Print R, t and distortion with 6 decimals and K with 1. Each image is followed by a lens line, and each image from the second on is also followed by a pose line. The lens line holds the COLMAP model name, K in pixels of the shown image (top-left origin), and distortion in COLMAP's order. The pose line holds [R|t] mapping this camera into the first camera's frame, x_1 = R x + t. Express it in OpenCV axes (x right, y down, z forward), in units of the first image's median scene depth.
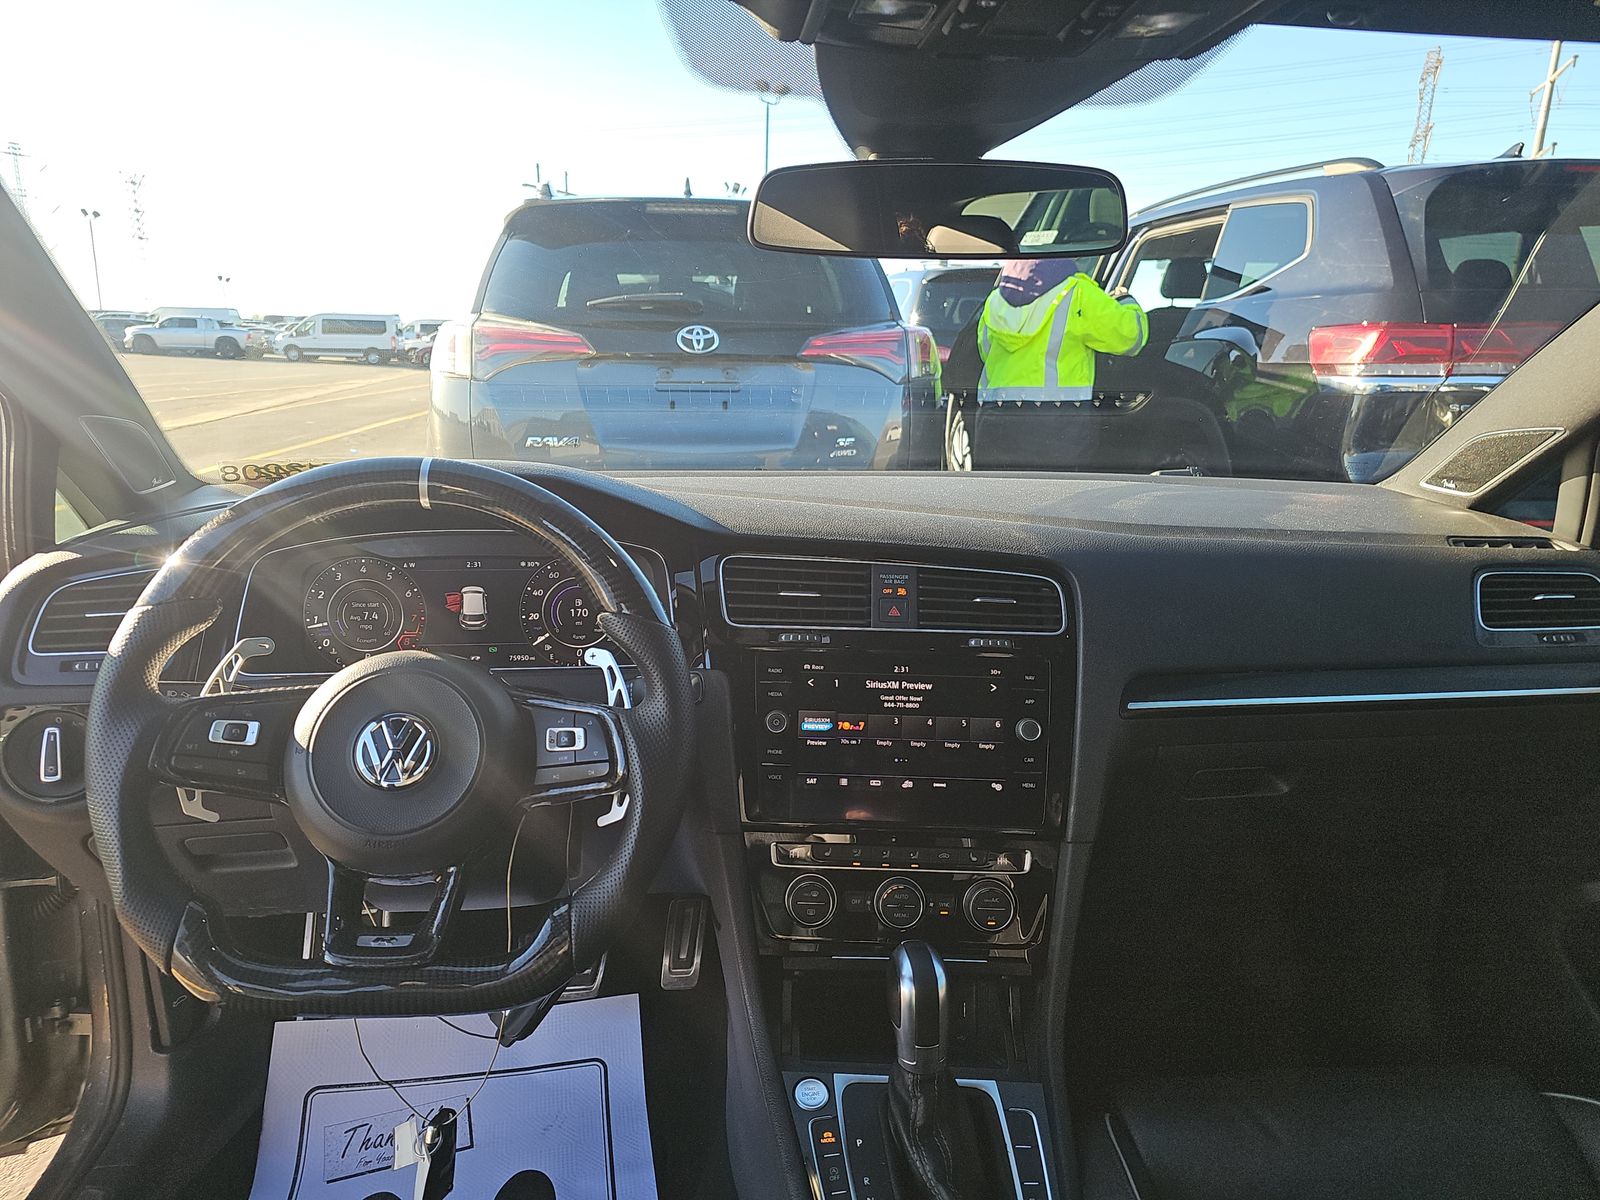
lens RADIAL K [[1048.1, 0, 806.0], [0, 1048.1, 613.2], [0, 0, 1]] dist [0.060906, -0.076243]
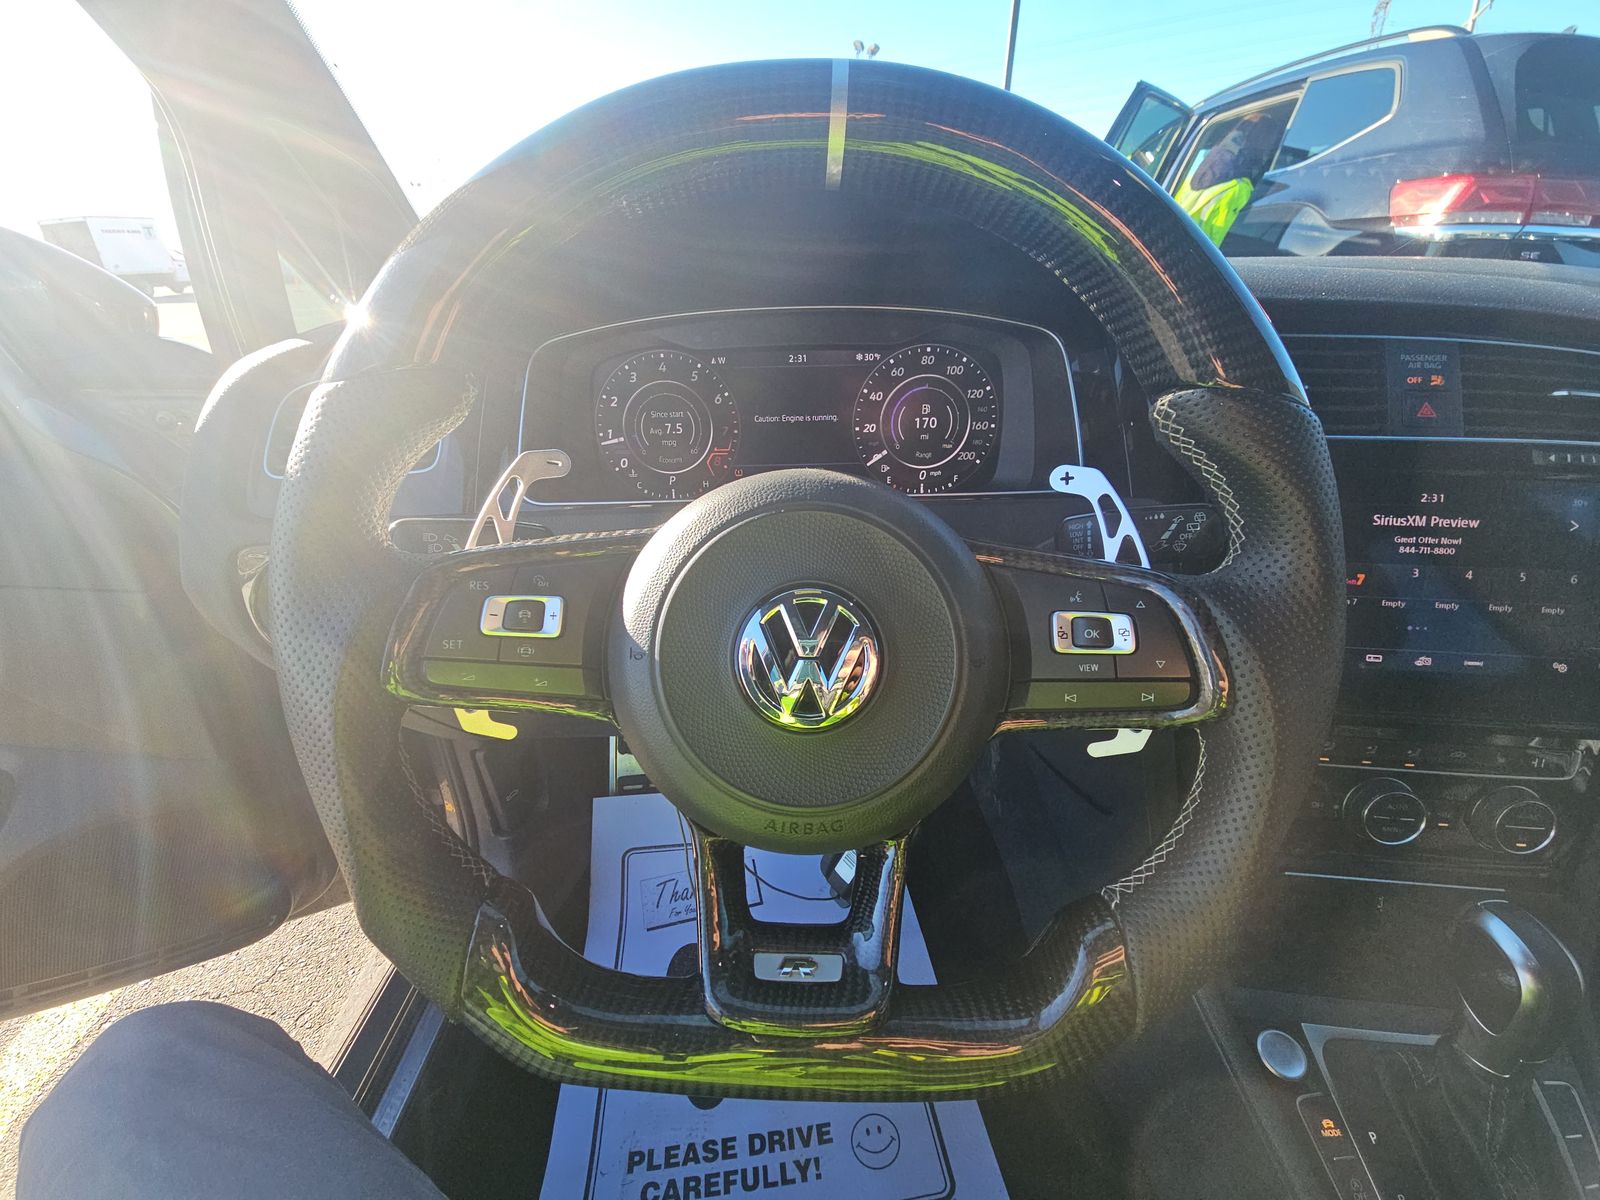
lens RADIAL K [[646.2, 0, 796.6], [0, 646.2, 612.3], [0, 0, 1]] dist [-0.001409, -0.000267]
pose [[0.993506, 0.020523, -0.111916, -0.273441], [0.007203, 0.970279, 0.241881, 0.020906], [0.113554, -0.241116, 0.963830, 0.526267]]
